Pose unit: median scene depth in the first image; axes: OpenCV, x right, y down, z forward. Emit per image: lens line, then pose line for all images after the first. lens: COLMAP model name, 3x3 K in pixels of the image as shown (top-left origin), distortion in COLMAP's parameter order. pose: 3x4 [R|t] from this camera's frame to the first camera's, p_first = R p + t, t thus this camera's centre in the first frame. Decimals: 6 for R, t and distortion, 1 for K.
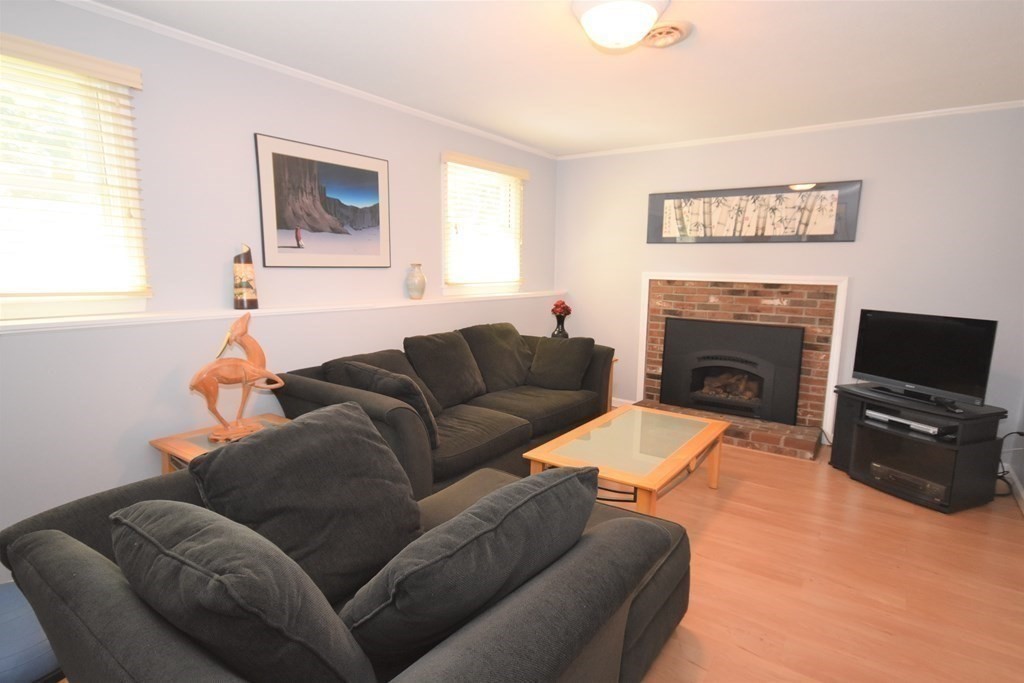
lens RADIAL K [[526.7, 0, 513.3], [0, 526.7, 349.4], [0, 0, 1]] dist [0.003031, -0.000082]
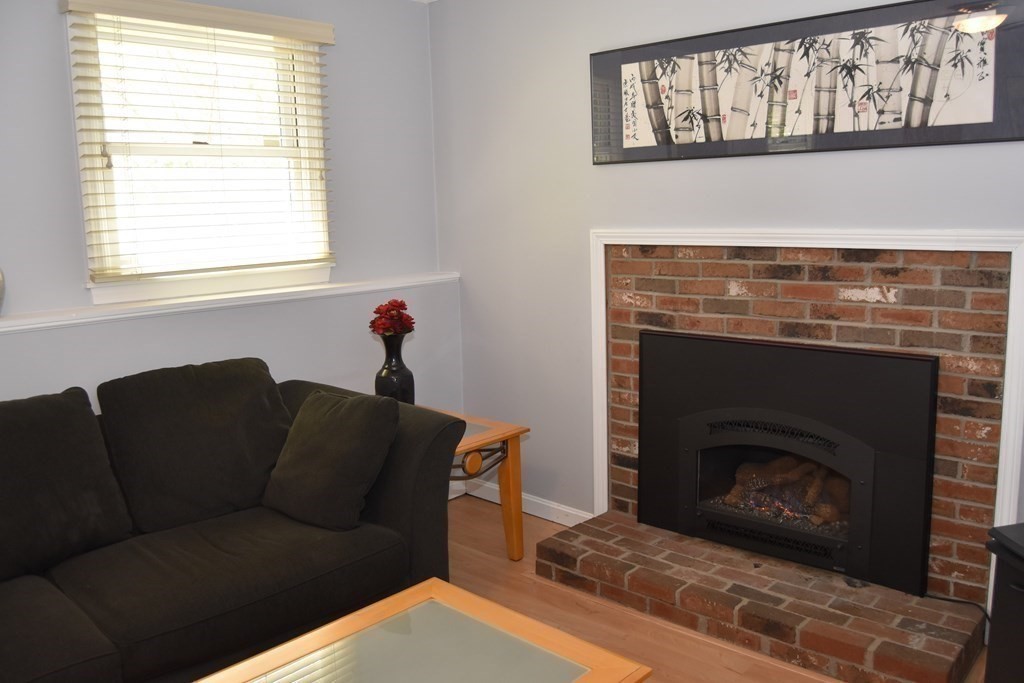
lens RADIAL K [[819.5, 0, 510.9], [0, 819.5, 336.9], [0, 0, 1]] dist [-0.084293, 0.007652]
pose [[0.992102, -0.024491, -0.123019, 0.270865], [0.023886, 0.999694, -0.006391, -0.054383], [0.123138, 0.003402, 0.992384, 0.317604]]
